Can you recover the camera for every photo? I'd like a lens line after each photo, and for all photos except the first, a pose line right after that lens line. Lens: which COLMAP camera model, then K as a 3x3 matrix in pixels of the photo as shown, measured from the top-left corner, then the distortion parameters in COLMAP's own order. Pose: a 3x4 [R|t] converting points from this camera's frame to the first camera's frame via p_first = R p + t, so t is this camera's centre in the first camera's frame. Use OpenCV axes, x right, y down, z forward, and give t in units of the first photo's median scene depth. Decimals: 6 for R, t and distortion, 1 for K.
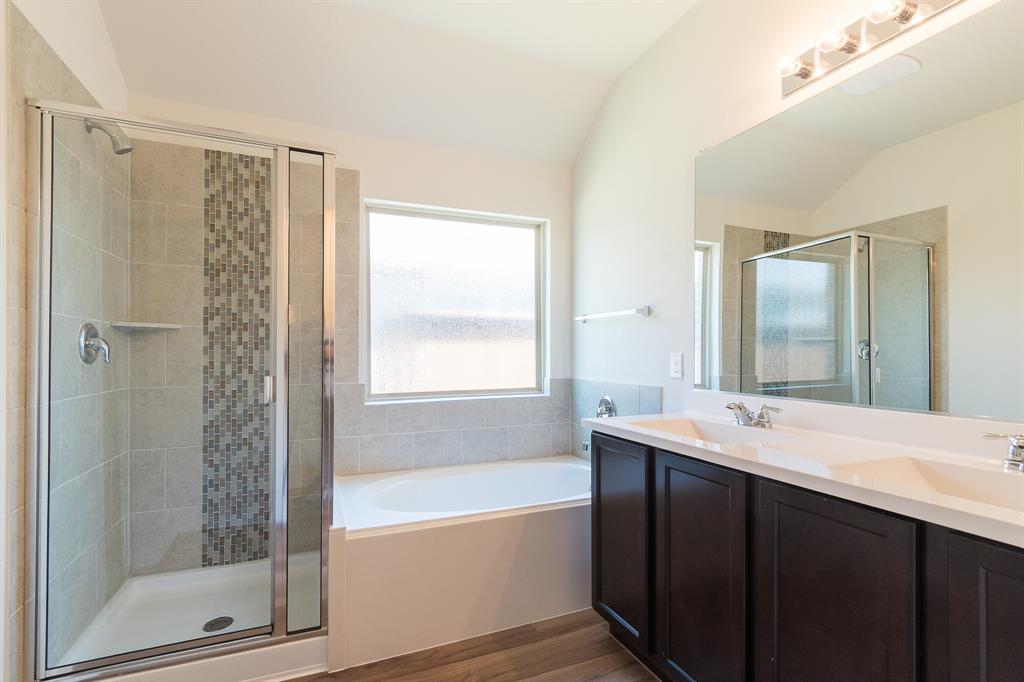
lens RADIAL K [[469.8, 0, 514.8], [0, 469.8, 344.1], [0, 0, 1]] dist [-0.009962, -0.000075]
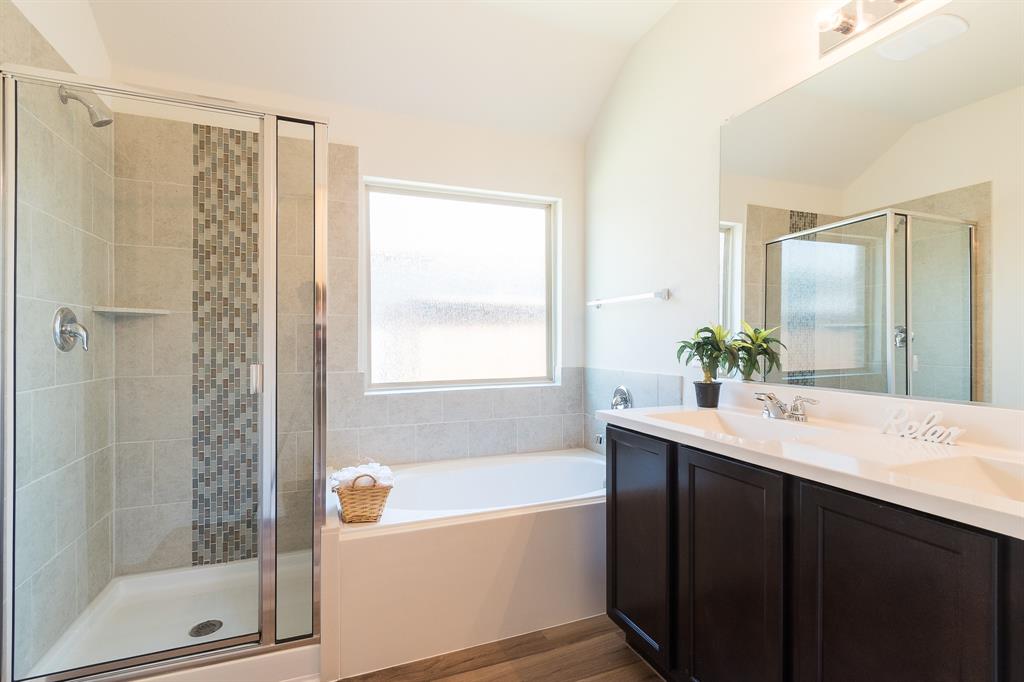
lens RADIAL K [[474.3, 0, 512.0], [0, 474.3, 344.4], [0, 0, 1]] dist [-0.009522, -0.000295]
pose [[0.999540, -0.001817, -0.030283, 0.006334], [0.002546, 0.999708, 0.024038, 0.006013], [0.030230, -0.024104, 0.999252, 0.063048]]
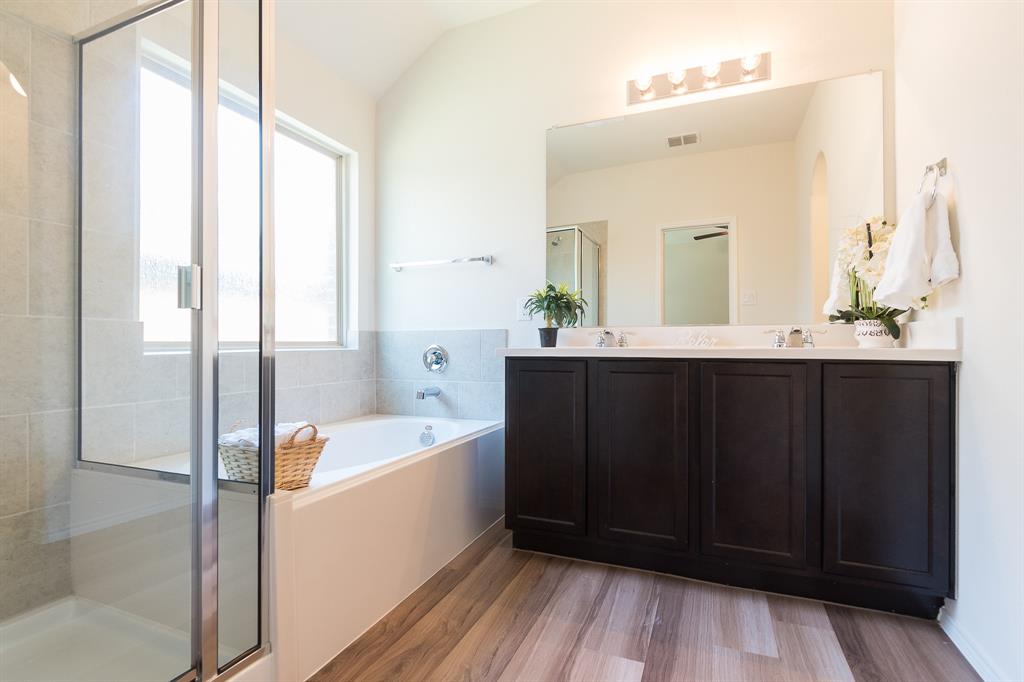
lens RADIAL K [[456.2, 0, 566.3], [0, 456.2, 335.6], [0, 0, 1]] dist [-0.043740, -0.000057]
pose [[0.696546, -0.001958, 0.717509, -0.377785], [-0.011320, 0.999842, 0.013719, 0.095261], [-0.717422, -0.017678, 0.696414, 0.165982]]
